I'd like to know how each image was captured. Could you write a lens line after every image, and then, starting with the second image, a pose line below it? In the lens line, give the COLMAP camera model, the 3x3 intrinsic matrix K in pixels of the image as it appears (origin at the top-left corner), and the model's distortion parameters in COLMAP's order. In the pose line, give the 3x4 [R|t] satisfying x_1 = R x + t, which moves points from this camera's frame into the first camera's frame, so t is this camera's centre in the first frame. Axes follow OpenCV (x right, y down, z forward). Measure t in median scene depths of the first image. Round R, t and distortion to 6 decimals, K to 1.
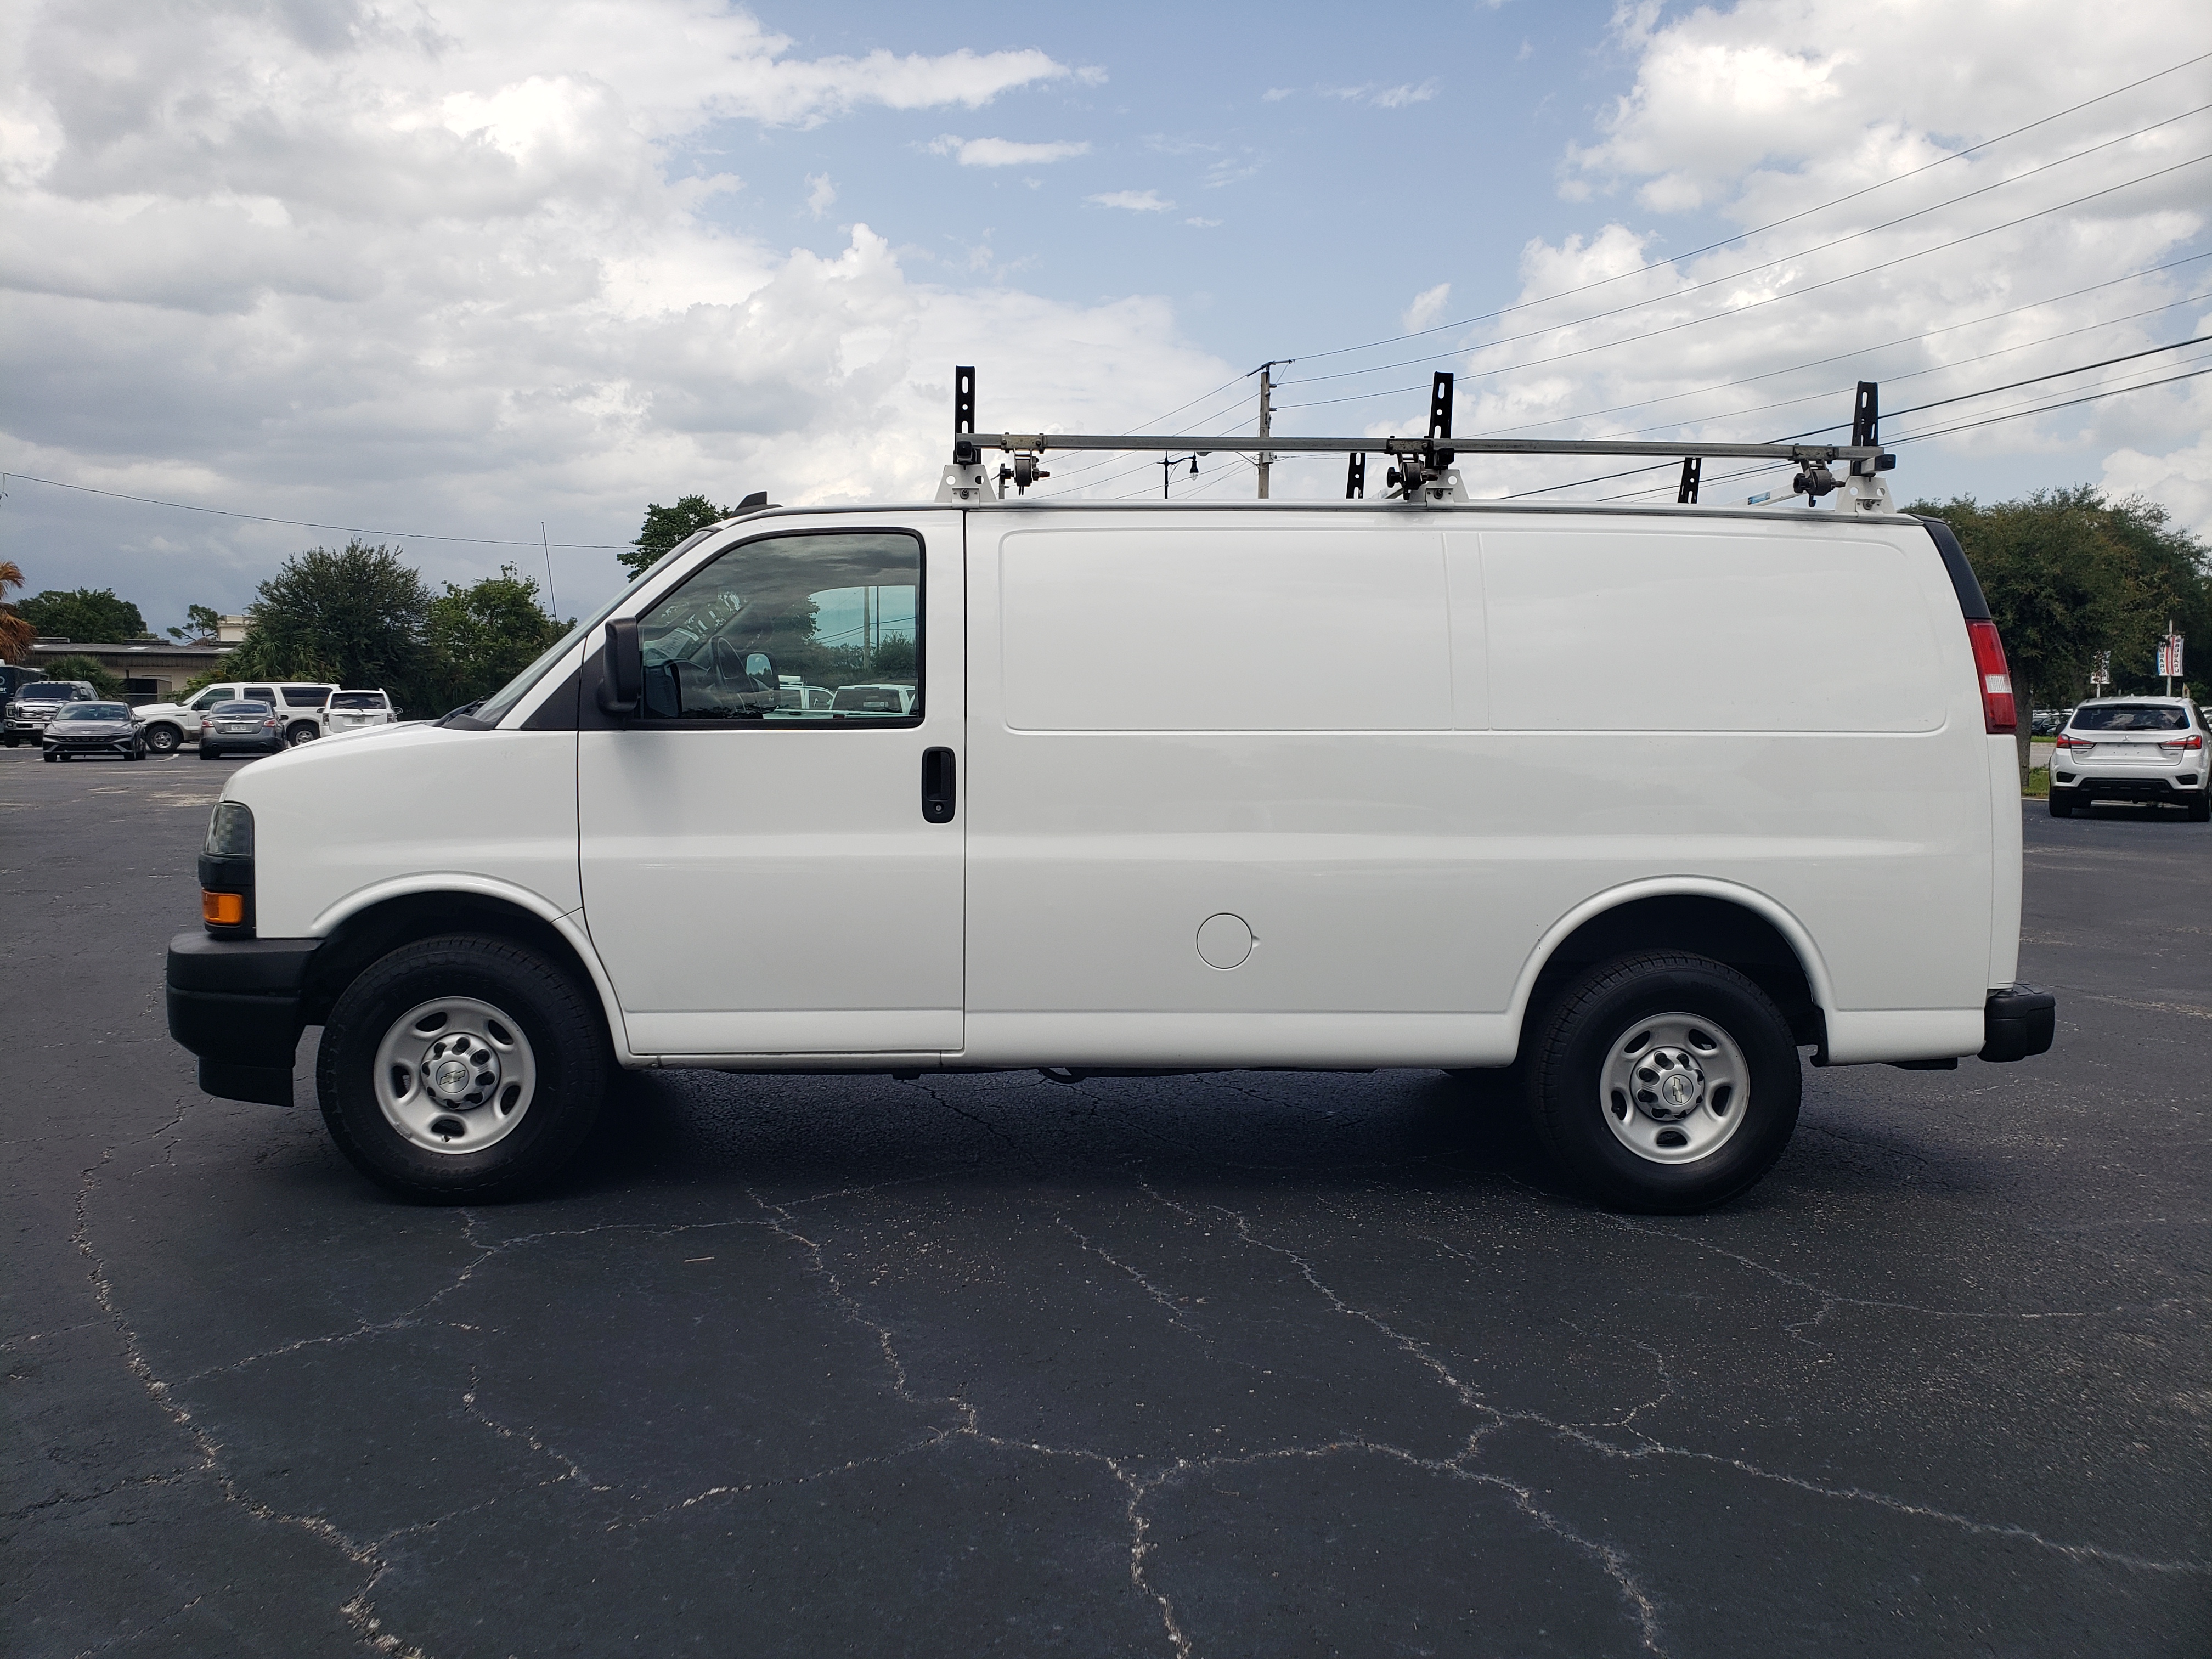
lens RADIAL K [[1691.0, 0, 1108.0], [0, 1691.0, 767.7], [0, 0, 1]] dist [0.158844, -0.487805]
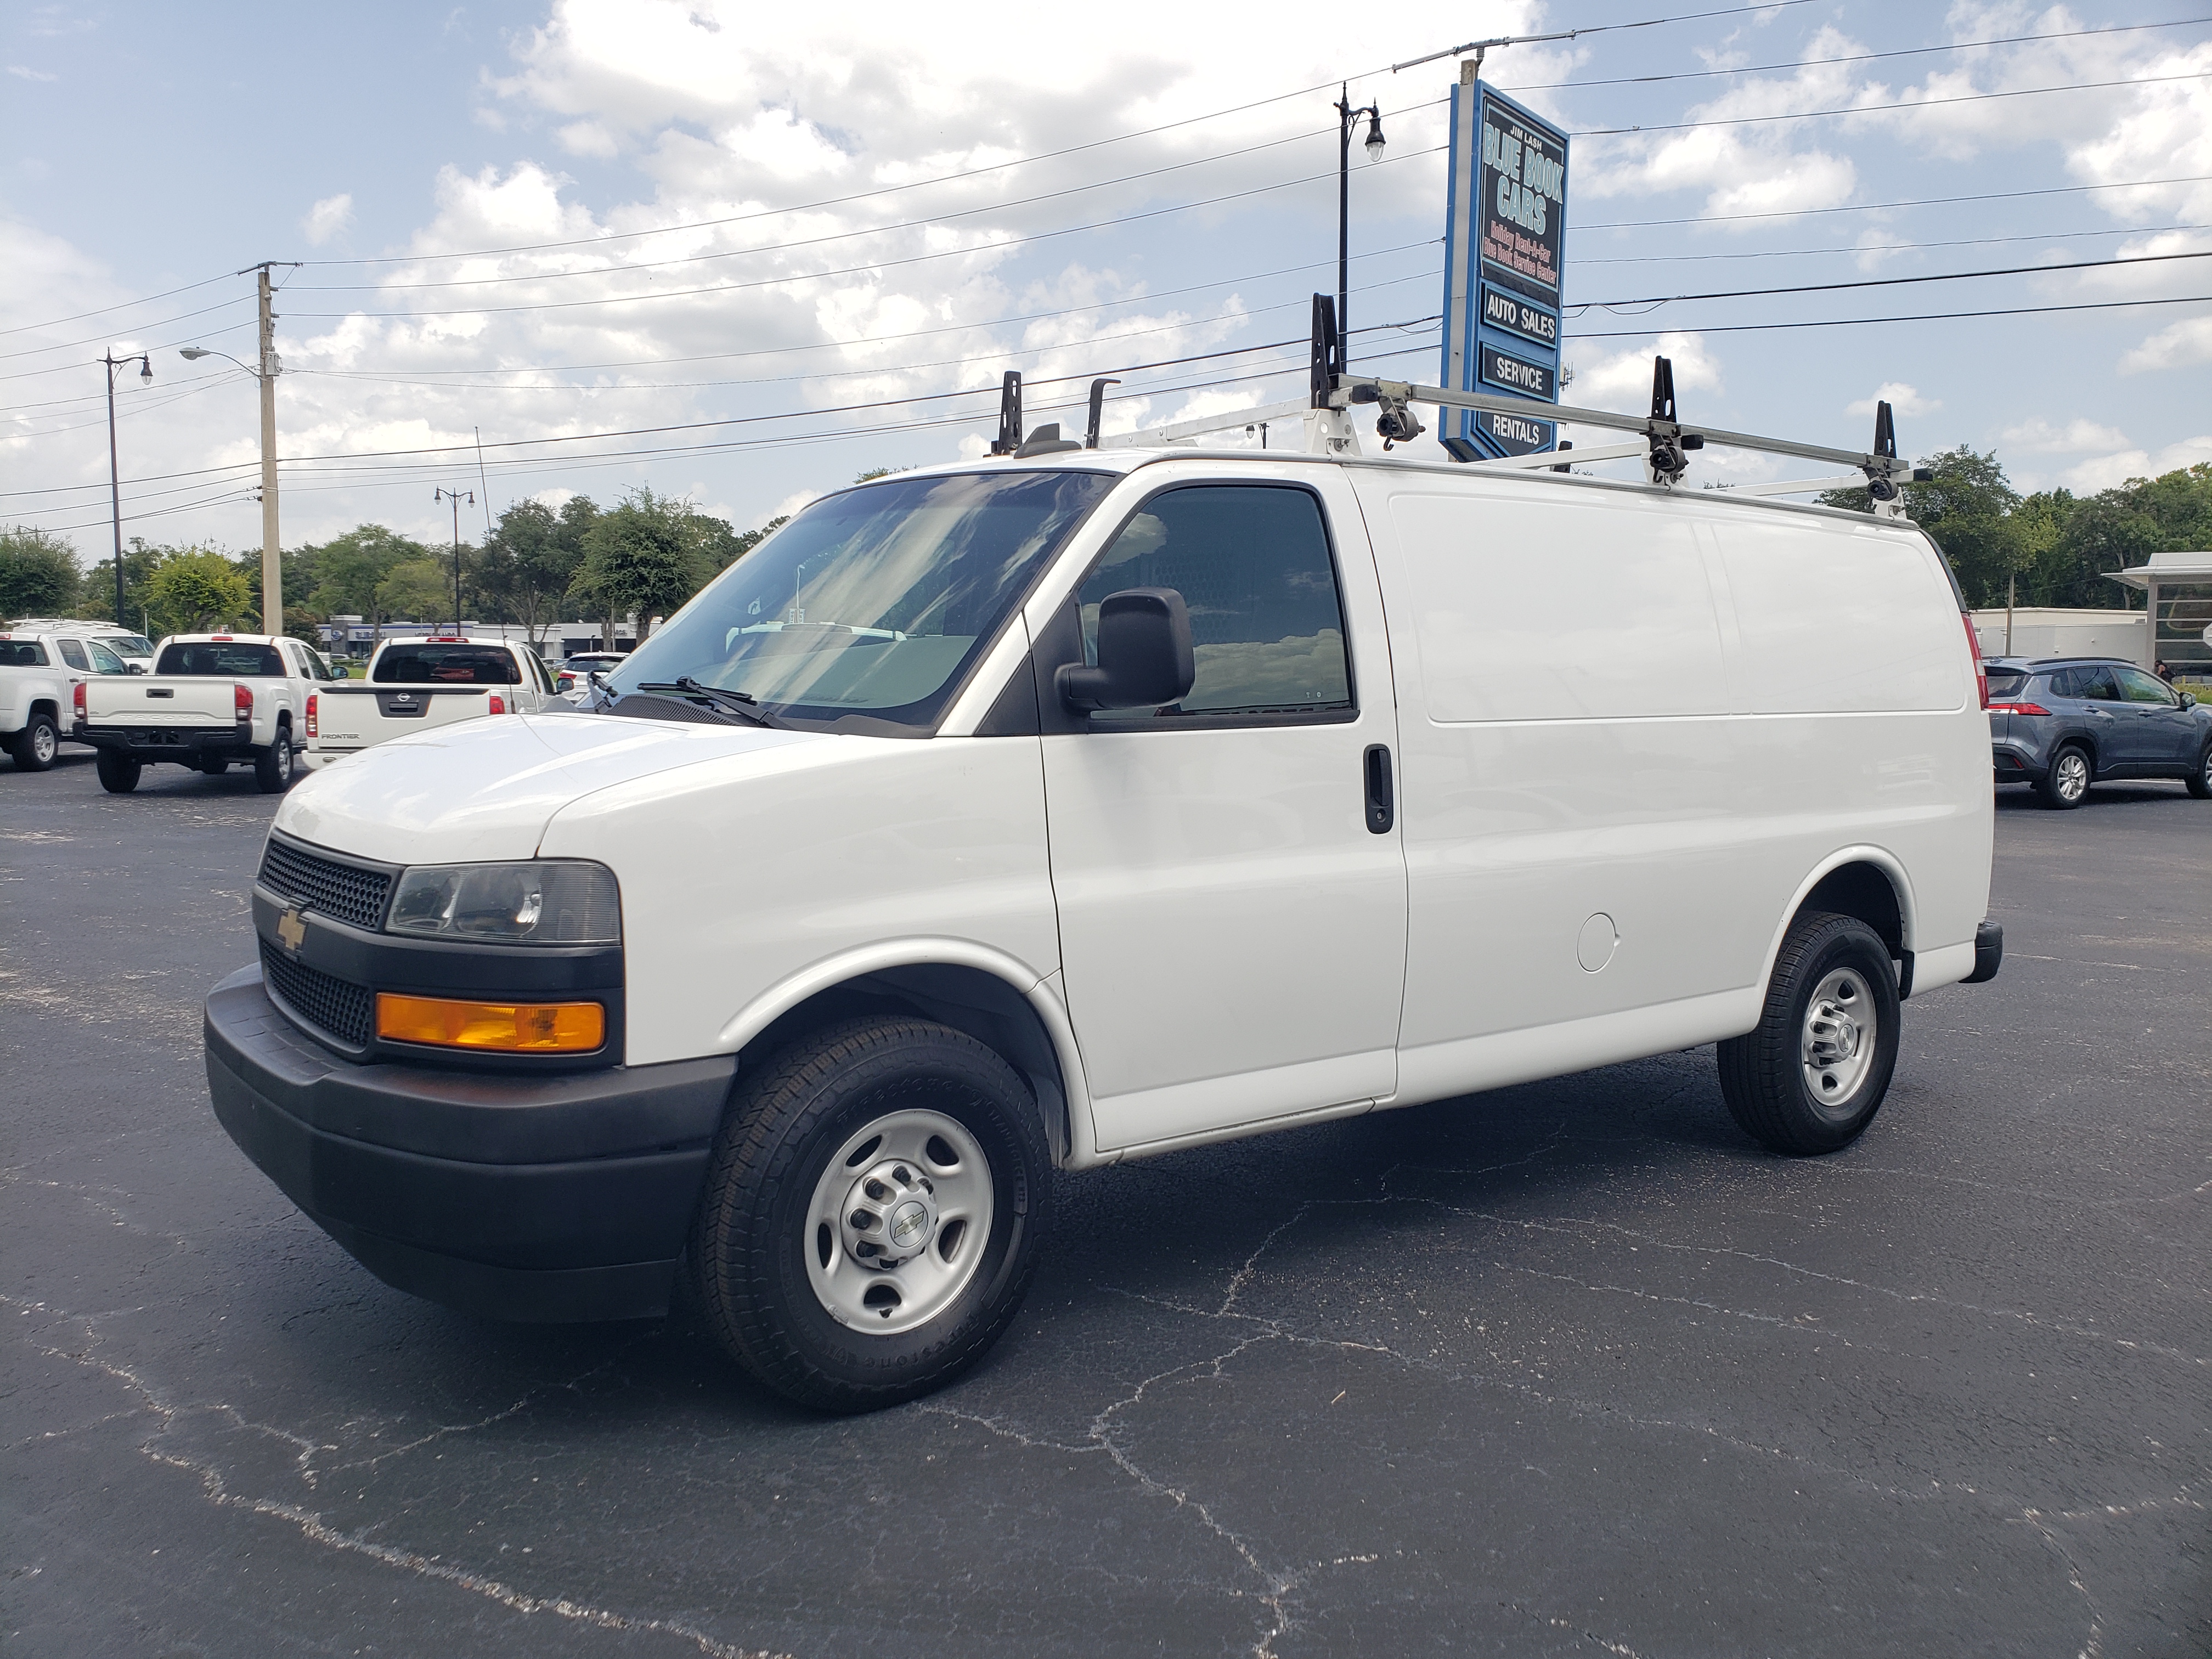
lens RADIAL K [[1696.1, 0, 1105.2], [0, 1696.1, 745.7], [0, 0, 1]] dist [0.013695, 0.000146]
pose [[0.842501, -0.024972, 0.538115, -0.676219], [0.013859, 0.999599, 0.024689, -0.034623], [-0.538516, -0.013343, 0.842510, 0.353519]]
